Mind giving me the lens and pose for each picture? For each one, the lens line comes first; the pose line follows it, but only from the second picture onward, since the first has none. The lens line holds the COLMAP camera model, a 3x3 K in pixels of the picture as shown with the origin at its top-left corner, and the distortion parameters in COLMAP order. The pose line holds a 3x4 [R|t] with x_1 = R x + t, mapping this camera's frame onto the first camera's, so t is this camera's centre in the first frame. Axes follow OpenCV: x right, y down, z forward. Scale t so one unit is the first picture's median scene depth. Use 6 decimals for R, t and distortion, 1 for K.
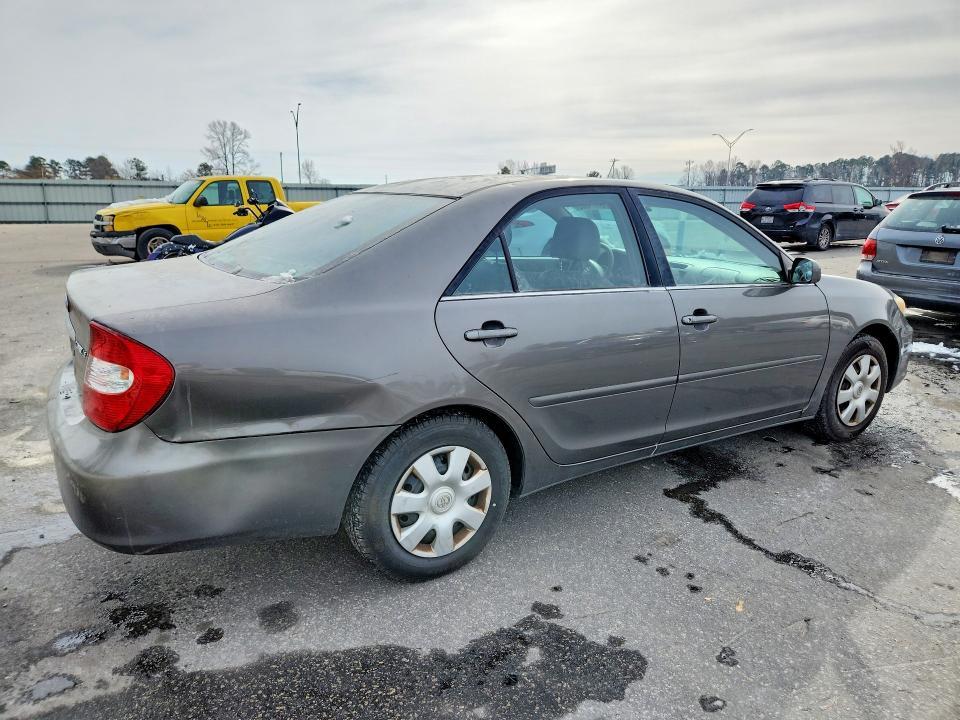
lens RADIAL K [[651.8, 0, 476.1], [0, 651.8, 357.6], [0, 0, 1]] dist [0.101908, -0.078964]
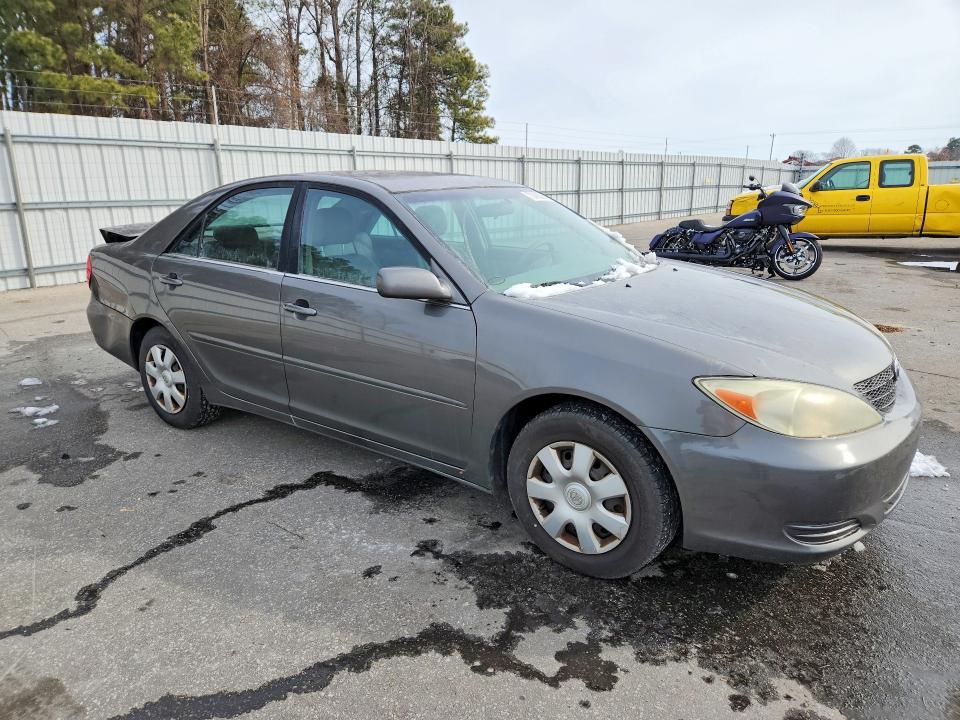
lens RADIAL K [[651.8, 0, 476.1], [0, 651.8, 357.6], [0, 0, 1]] dist [0.101908, -0.078964]
pose [[0.375424, 0.241011, -0.894970, 1.498541], [-0.219020, 0.961322, 0.167004, -0.236246], [0.900604, 0.133319, 0.413689, 0.896011]]
